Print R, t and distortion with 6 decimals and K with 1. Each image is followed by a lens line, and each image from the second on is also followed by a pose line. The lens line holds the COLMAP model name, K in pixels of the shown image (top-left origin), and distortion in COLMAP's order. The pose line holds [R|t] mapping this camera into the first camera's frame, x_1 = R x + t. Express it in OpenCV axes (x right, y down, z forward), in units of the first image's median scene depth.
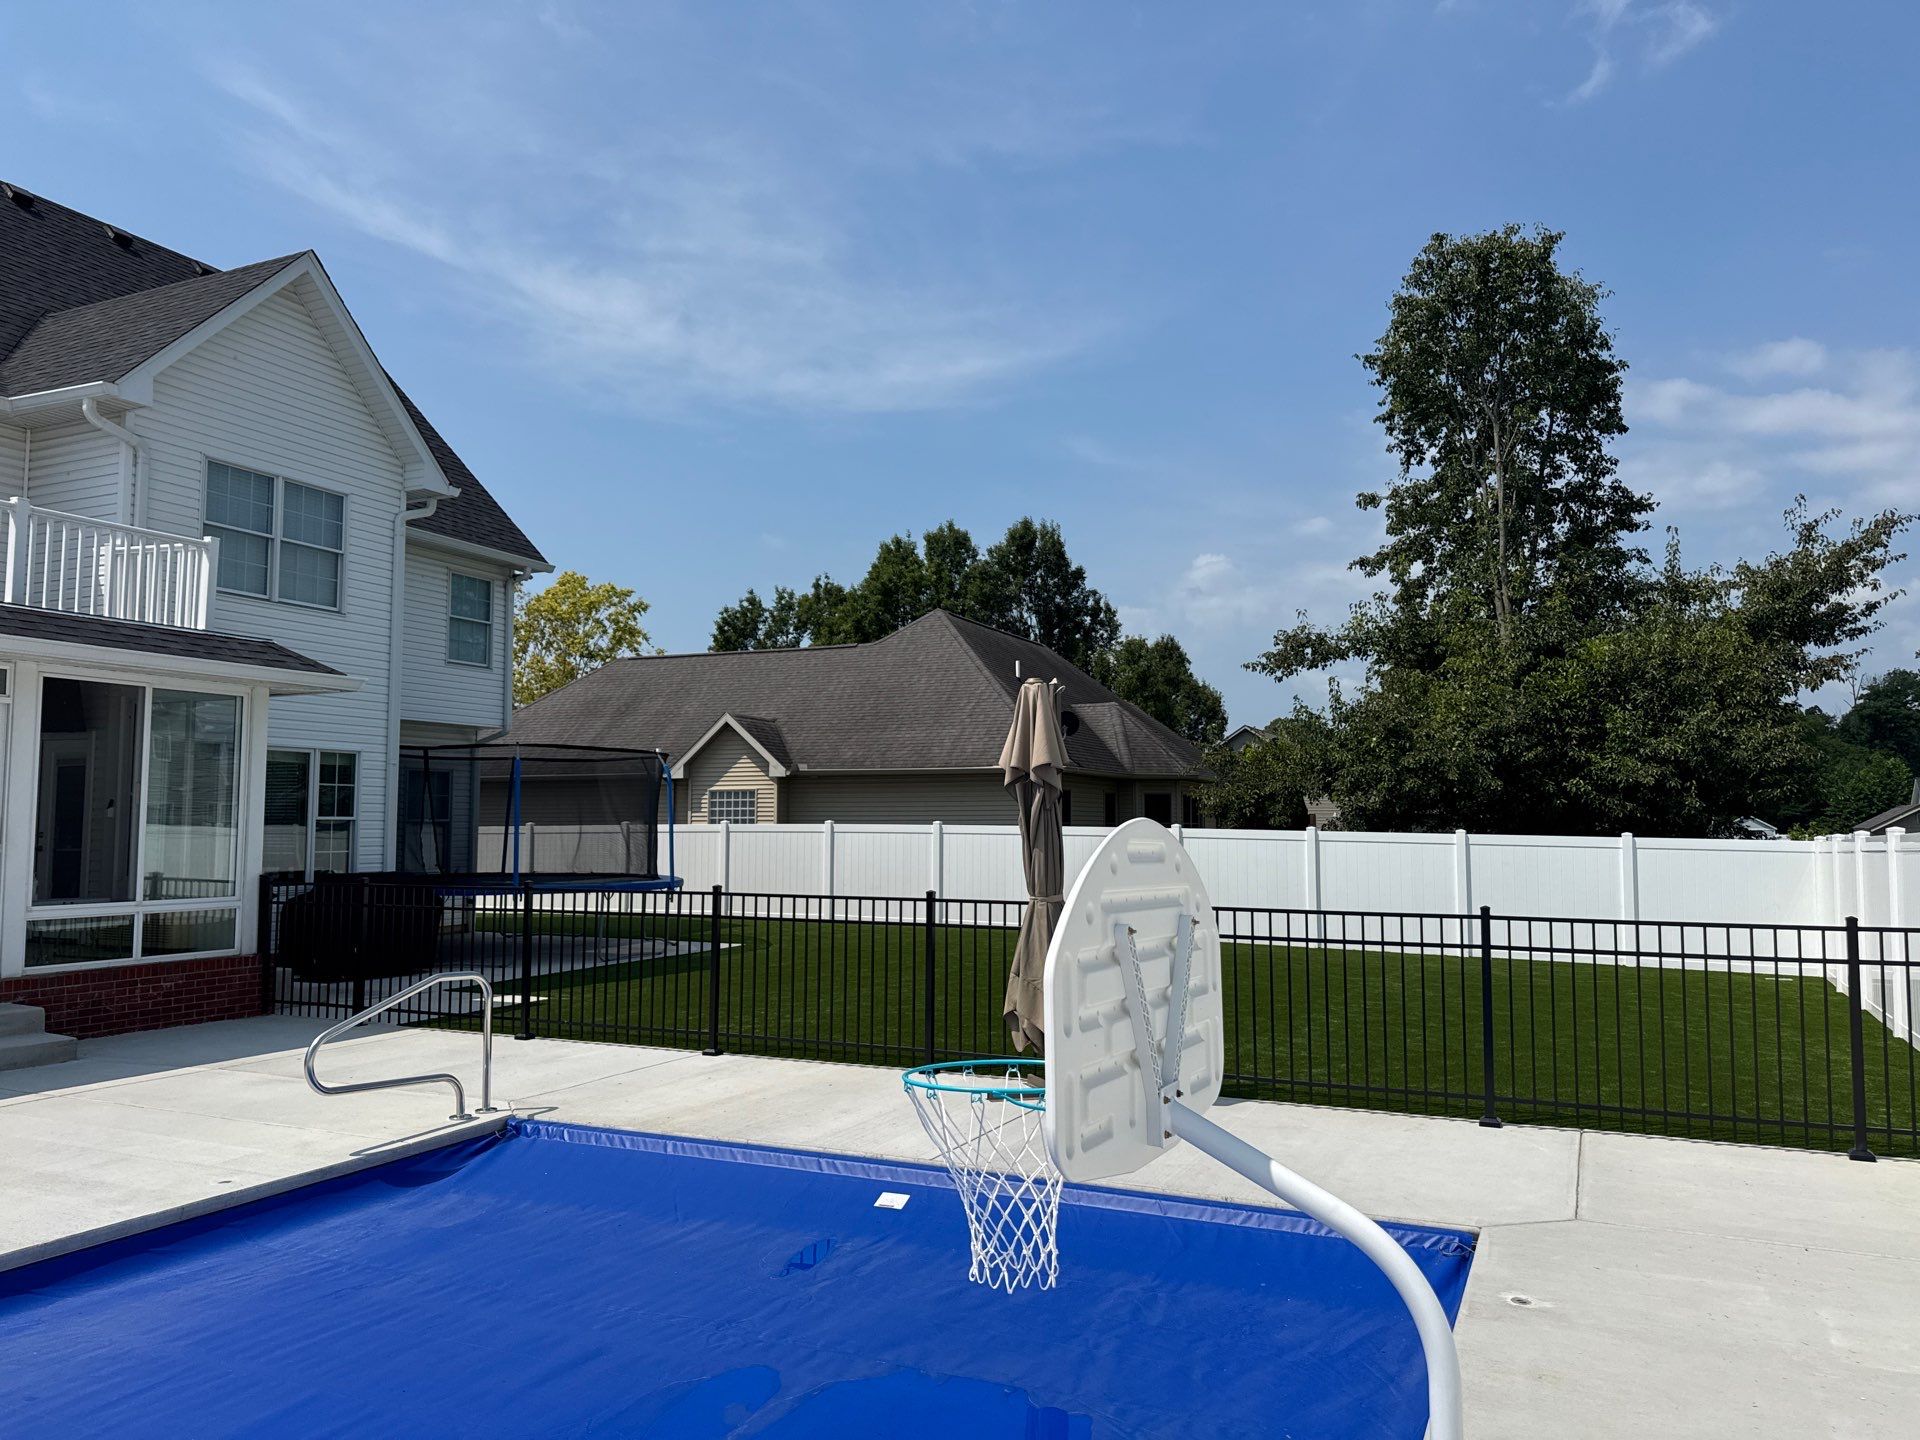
lens RADIAL K [[1311.6, 0, 961.1], [0, 1311.6, 747.4], [0, 0, 1]] dist [0.089608, -0.123280]
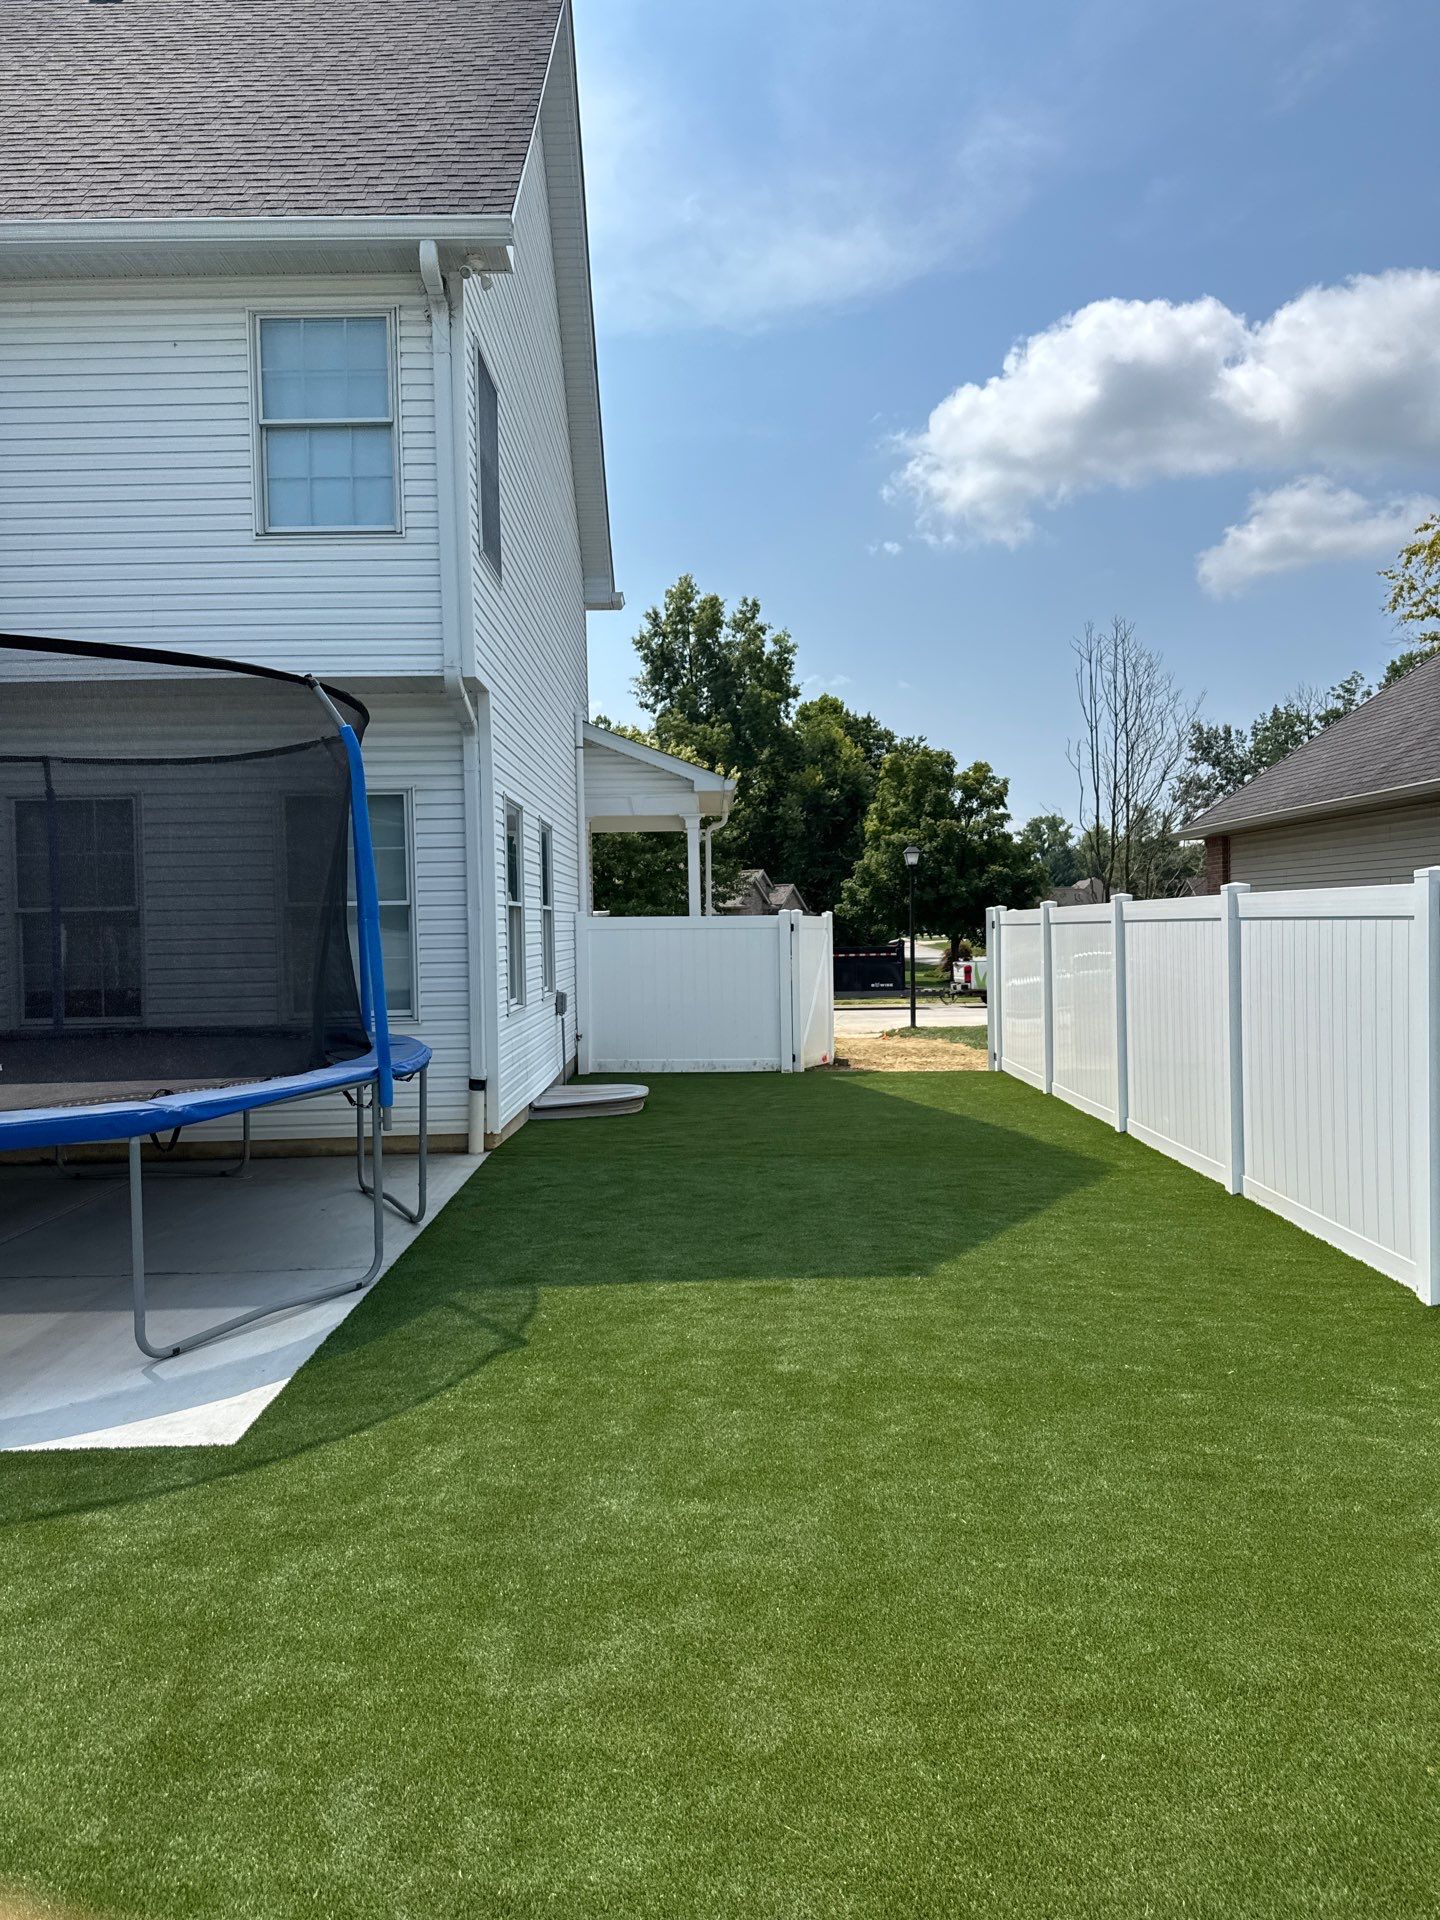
lens RADIAL K [[1311.6, 0, 720.0], [0, 1311.6, 960.0], [0, 0, 1]] dist [0.089608, -0.123280]
pose [[0.443280, 0.014983, -0.896258, 0.045782], [0.073008, 0.995935, 0.052759, 0.044335], [0.893405, -0.088821, 0.440384, 0.686957]]
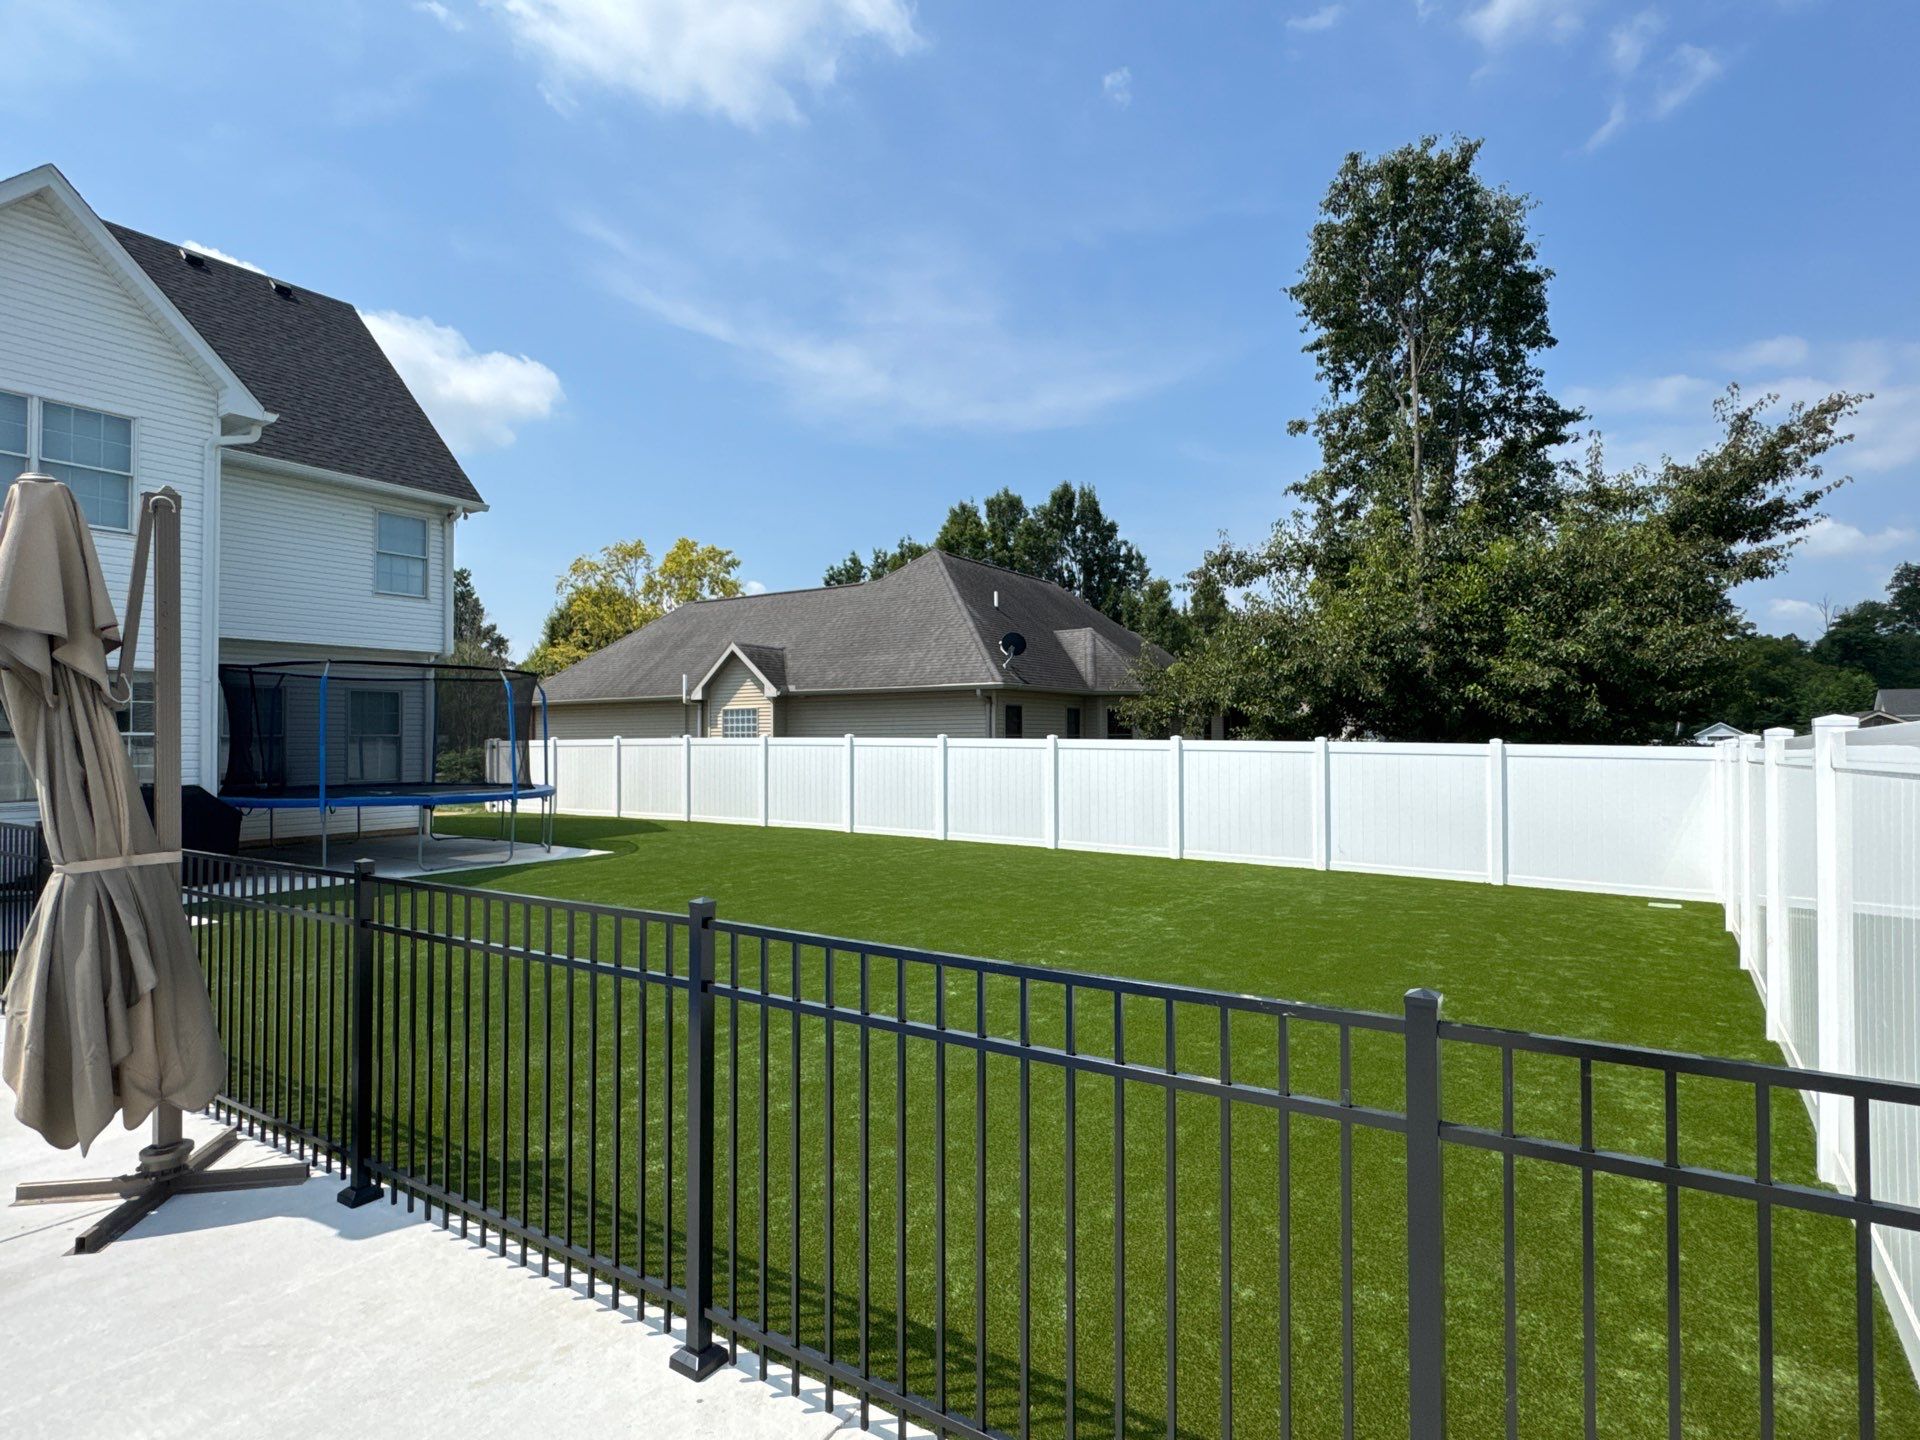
lens RADIAL K [[977.8, 0, 957.6], [0, 977.8, 715.2], [0, 0, 1]] dist [-0.000693, -0.000279]
pose [[0.990290, -0.010485, -0.138623, 0.151820], [0.015450, 0.999275, 0.034792, 0.012405], [0.138158, -0.036596, 0.989734, 0.191749]]
